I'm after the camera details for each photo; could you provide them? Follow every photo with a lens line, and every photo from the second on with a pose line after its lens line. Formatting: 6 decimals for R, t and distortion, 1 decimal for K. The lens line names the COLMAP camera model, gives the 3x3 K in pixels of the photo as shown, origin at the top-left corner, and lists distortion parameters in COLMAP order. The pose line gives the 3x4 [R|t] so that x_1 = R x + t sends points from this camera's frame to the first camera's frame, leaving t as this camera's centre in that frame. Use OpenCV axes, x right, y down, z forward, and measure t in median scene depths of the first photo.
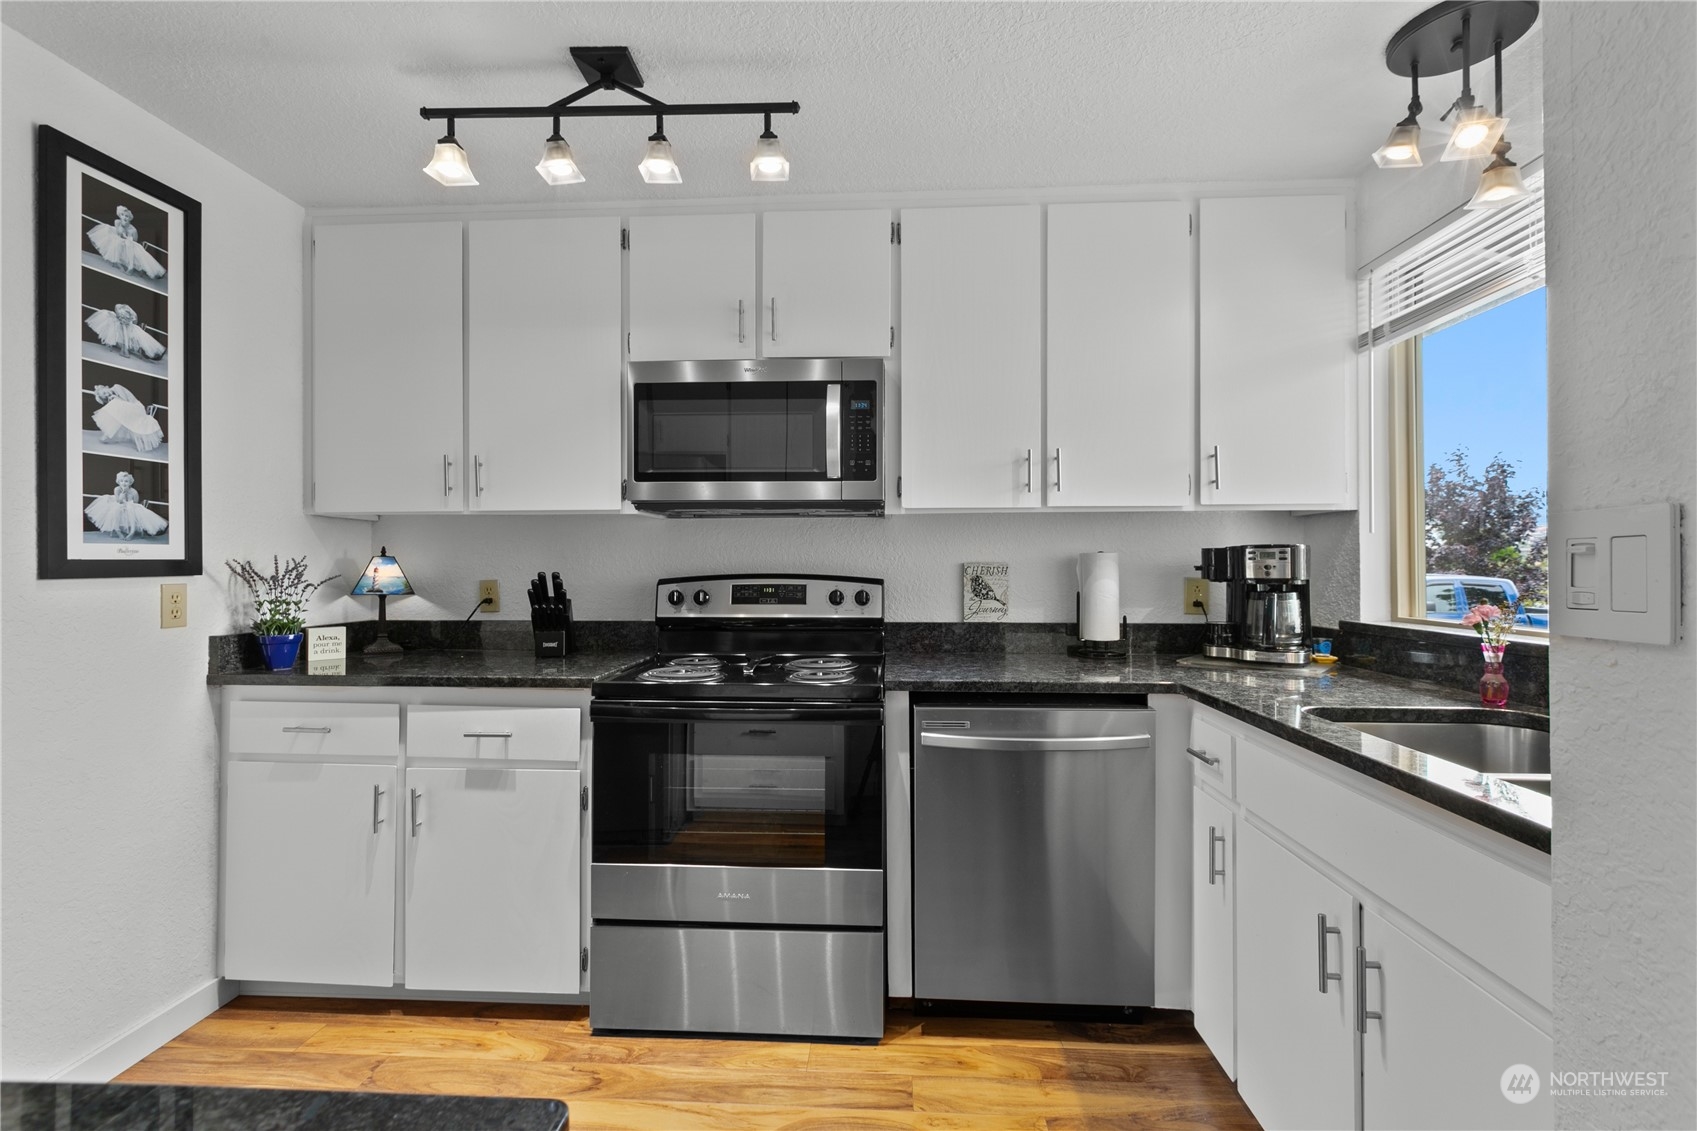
lens RADIAL K [[760.8, 0, 834.5], [0, 760.8, 559.2], [0, 0, 1]] dist [-0.000944, -0.000147]
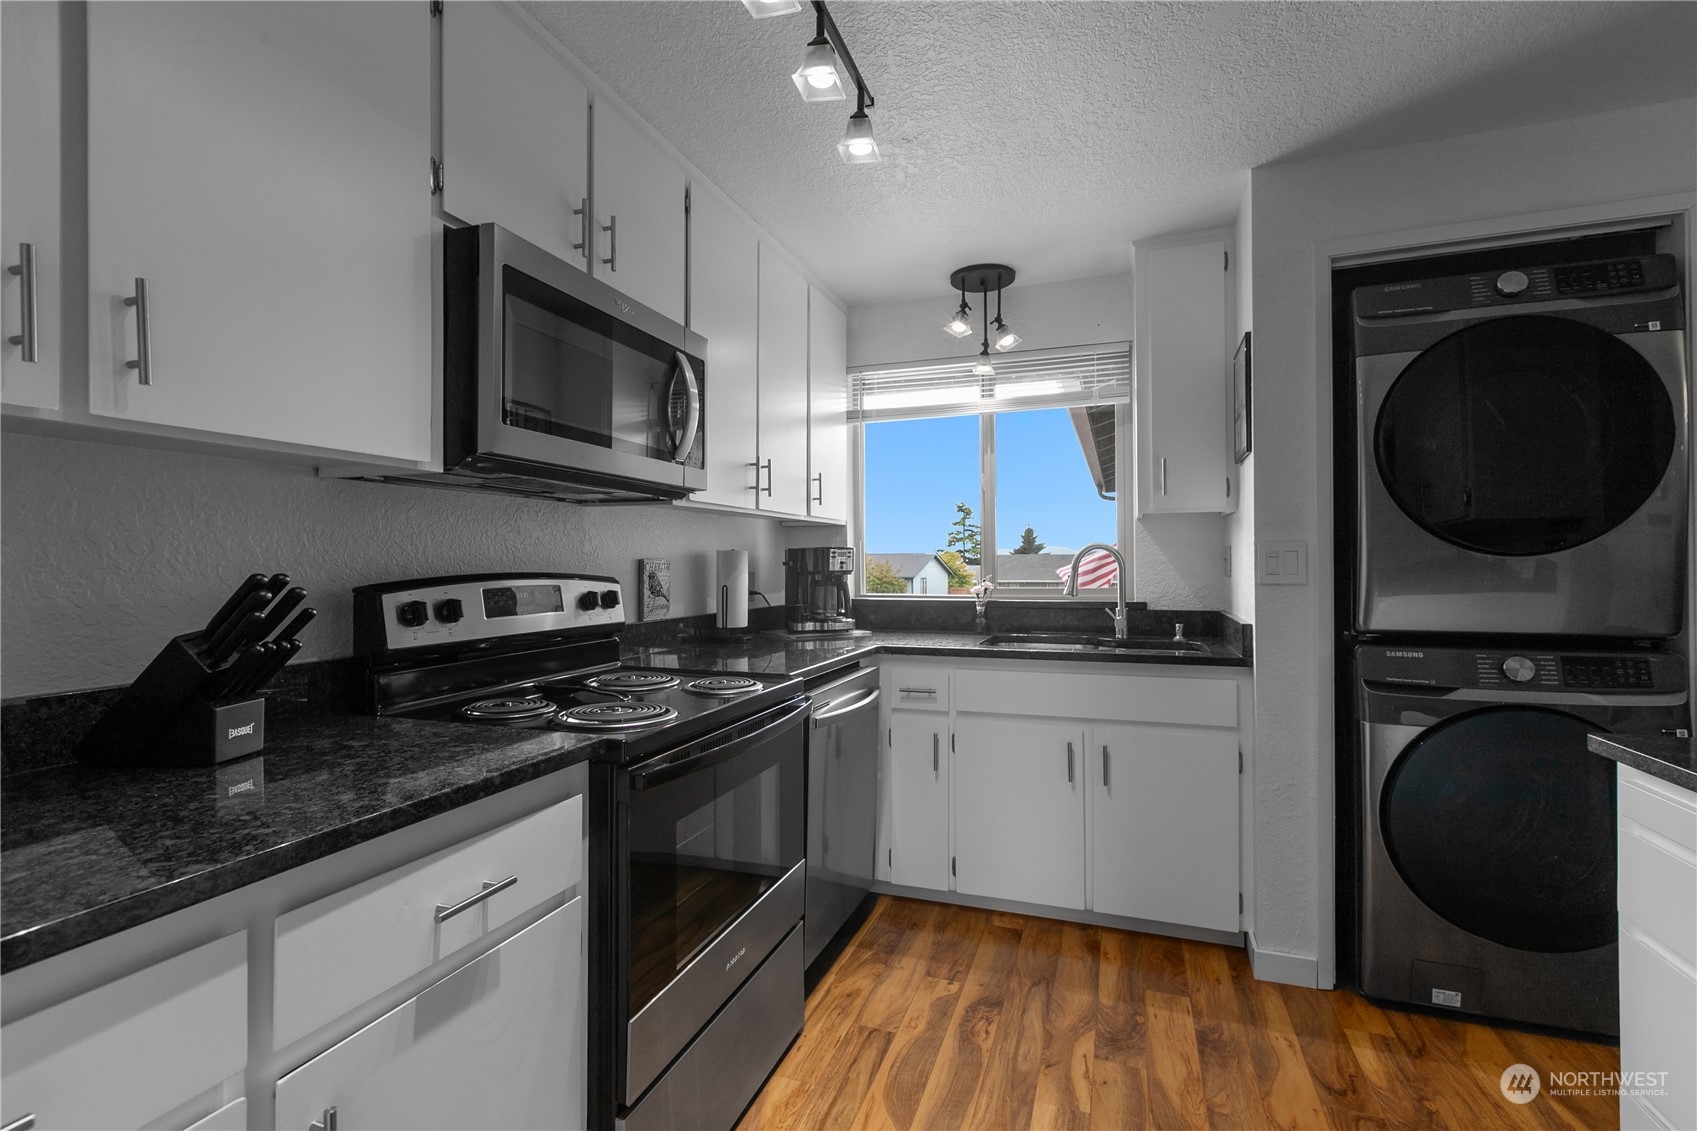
lens RADIAL K [[767.9, 0, 845.1], [0, 767.9, 560.3], [0, 0, 1]] dist [0.000975, -0.000317]
pose [[0.286077, 0.003129, 0.958201, -0.757502], [-0.005669, 0.999983, -0.001573, 0.007624], [-0.958190, -0.004982, 0.286090, 0.543445]]
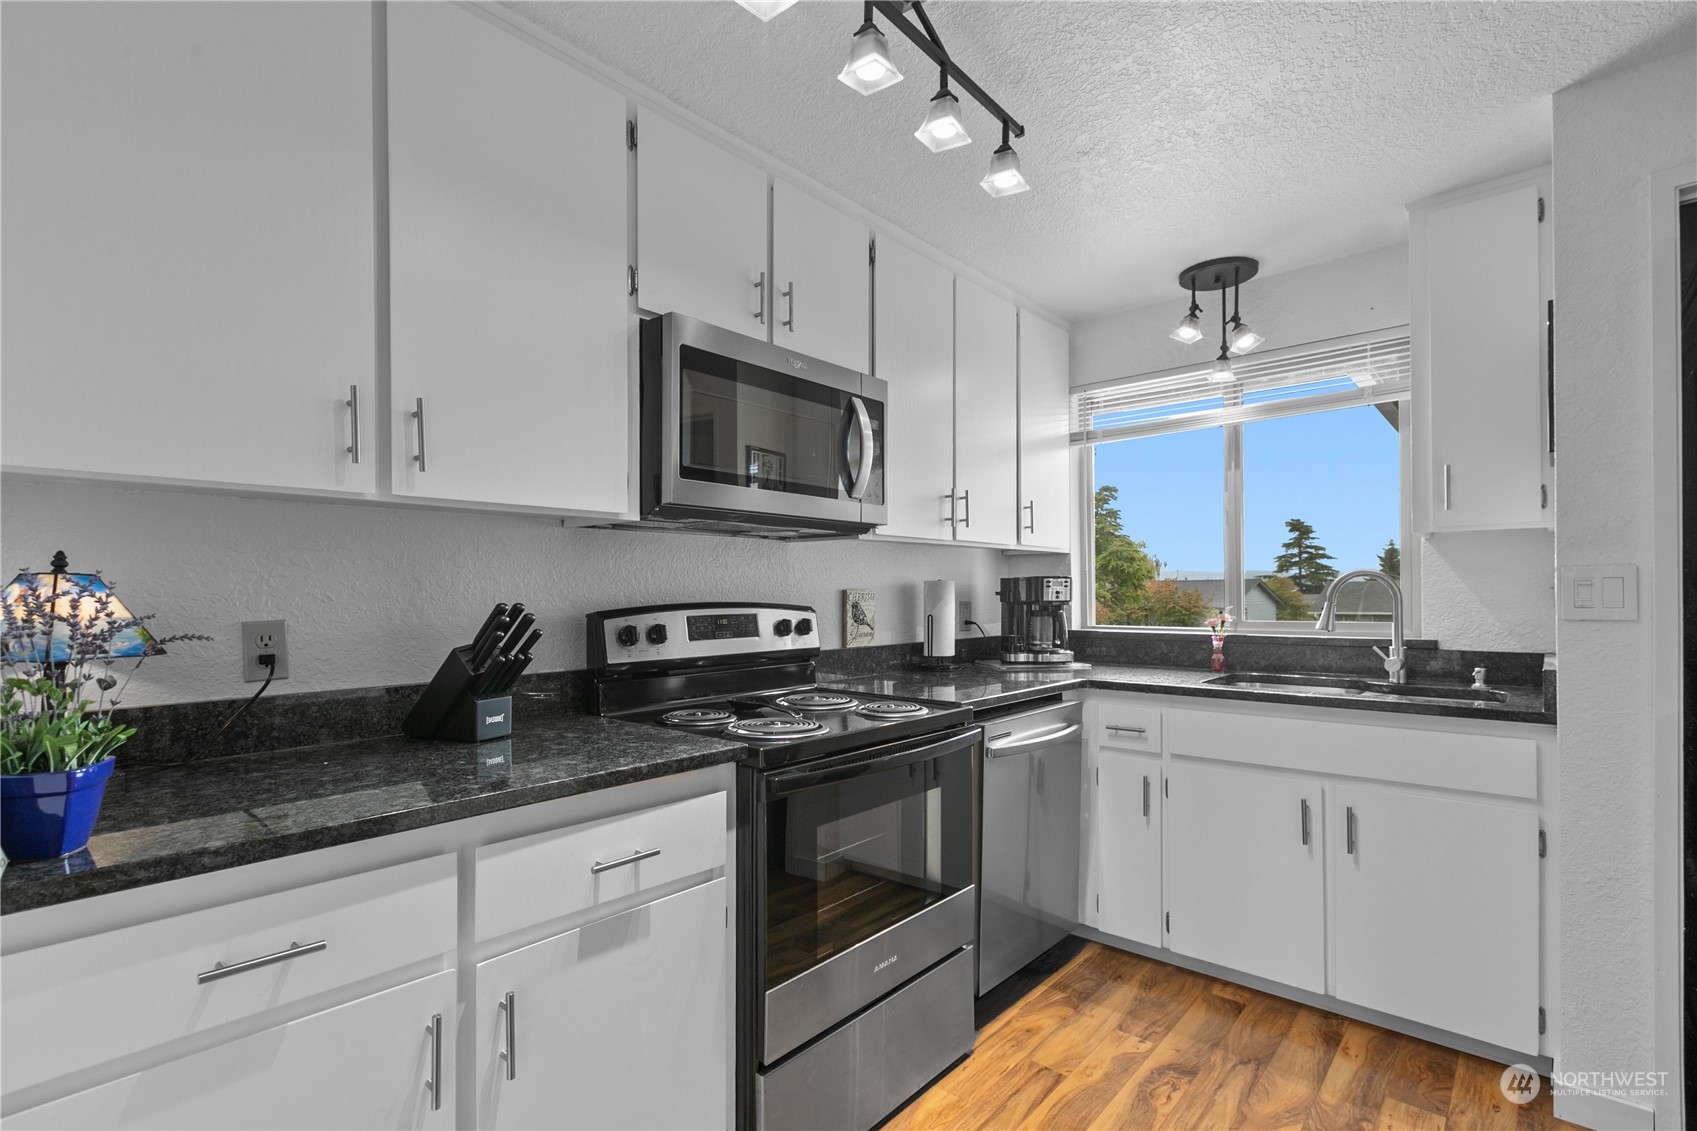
lens RADIAL K [[790.8, 0, 829.8], [0, 790.8, 592.1], [0, 0, 1]] dist [0.000097, -0.000667]
pose [[0.626091, -0.001817, 0.779748, -0.749228], [-0.002783, 0.999986, 0.004565, 0.004213], [-0.779745, -0.005028, 0.626077, 0.398432]]
